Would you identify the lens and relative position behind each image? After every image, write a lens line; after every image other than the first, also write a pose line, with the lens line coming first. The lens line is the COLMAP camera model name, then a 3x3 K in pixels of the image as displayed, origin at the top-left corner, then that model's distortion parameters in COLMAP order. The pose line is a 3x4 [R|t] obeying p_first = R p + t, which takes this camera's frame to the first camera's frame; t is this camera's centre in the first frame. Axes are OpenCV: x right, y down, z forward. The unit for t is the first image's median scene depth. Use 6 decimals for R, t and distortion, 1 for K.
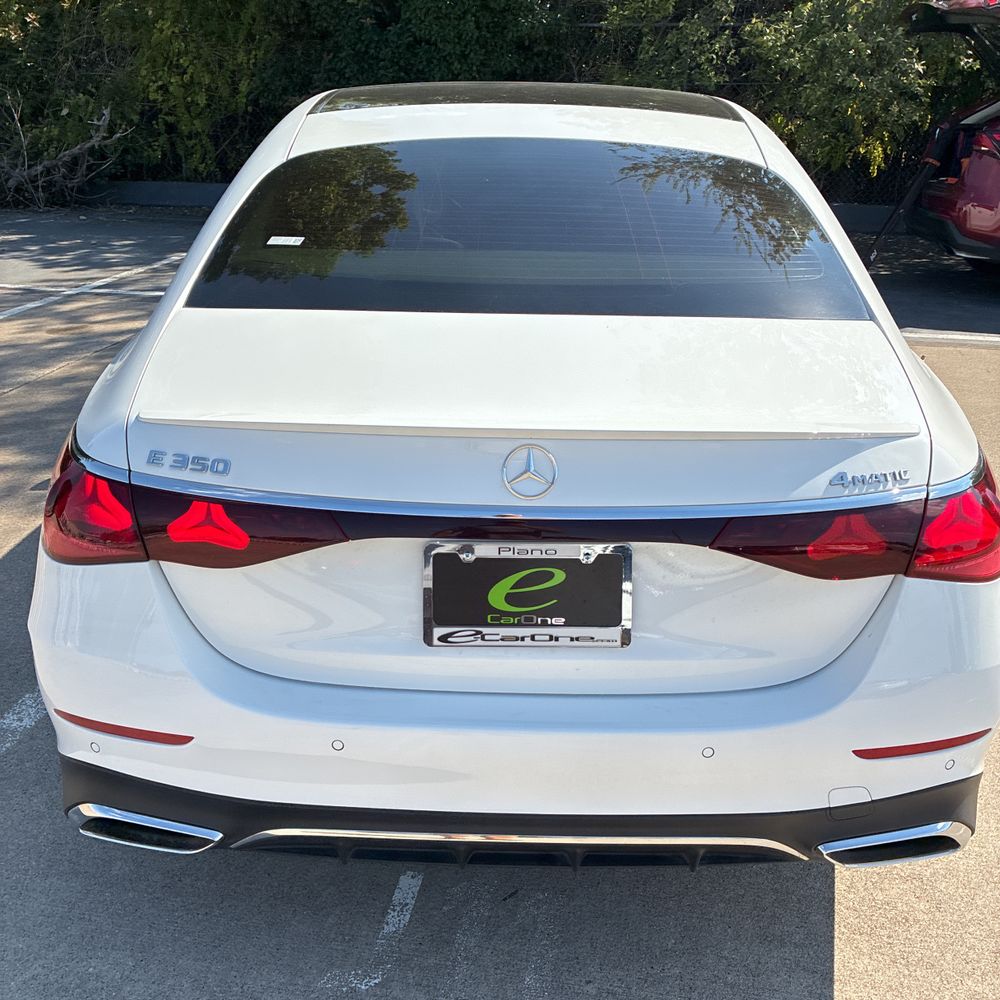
lens RADIAL K [[1038.6, 0, 500.0], [0, 1038.6, 501.7], [0, 0, 1]] dist [0.035784, 0.000000]
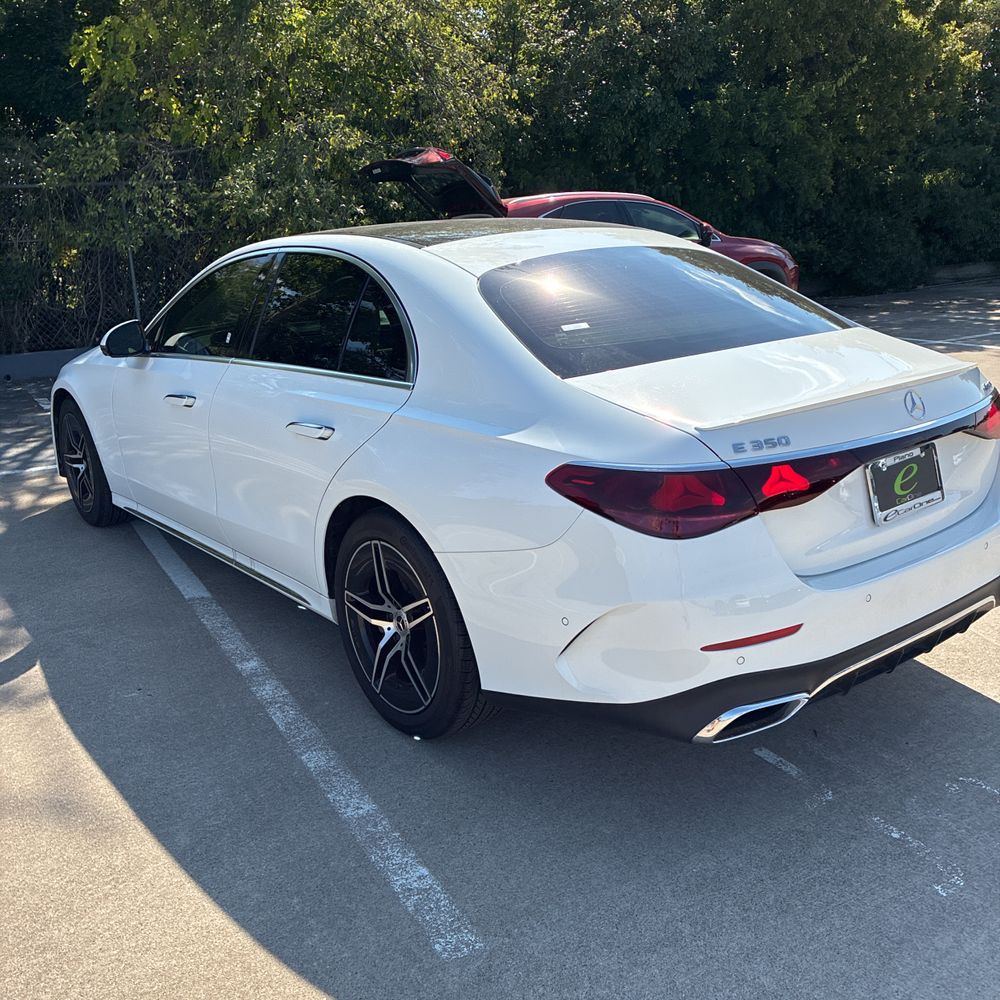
lens RADIAL K [[1038.6, 0, 499.4], [0, 1038.6, 498.7], [0, 0, 1]] dist [0.035784, 0.000000]
pose [[0.778187, -0.219892, 0.588280, -1.495714], [0.295699, 0.954665, -0.034314, -0.022940], [-0.554064, 0.200657, 0.807929, -0.001847]]
